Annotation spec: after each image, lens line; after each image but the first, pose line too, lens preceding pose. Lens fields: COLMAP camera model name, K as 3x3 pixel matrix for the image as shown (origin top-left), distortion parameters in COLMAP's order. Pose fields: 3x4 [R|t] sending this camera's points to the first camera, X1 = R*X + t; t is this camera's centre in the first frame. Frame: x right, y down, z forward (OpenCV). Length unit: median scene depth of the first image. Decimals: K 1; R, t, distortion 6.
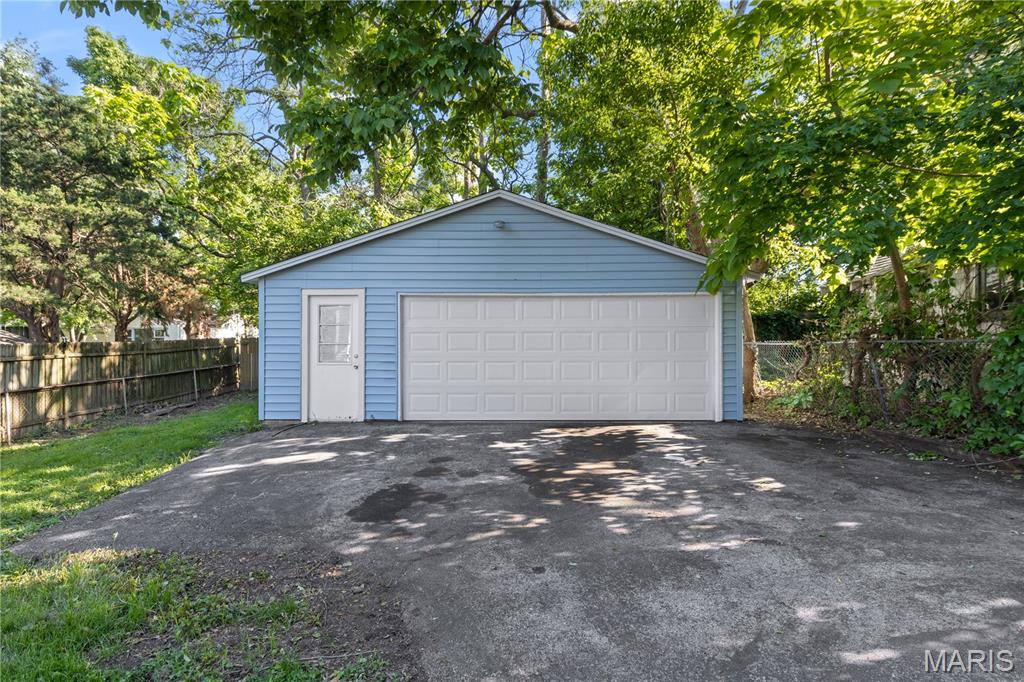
lens RADIAL K [[574.3, 0, 511.4], [0, 574.3, 356.4], [0, 0, 1]] dist [-0.001385, 0.000134]
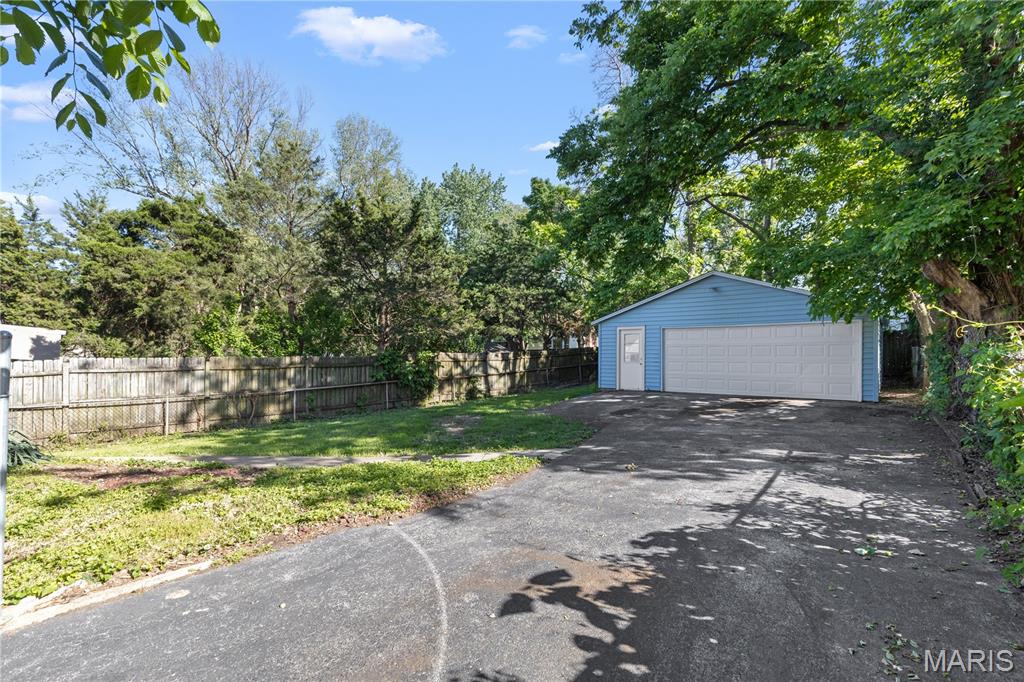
lens RADIAL K [[469.1, 0, 524.2], [0, 469.1, 344.2], [0, 0, 1]] dist [0.003557, -0.000059]
pose [[0.799221, -0.013415, -0.600888, 0.331842], [-0.002727, 0.999660, -0.025944, -0.006731], [0.601031, 0.022373, 0.798912, -0.485843]]
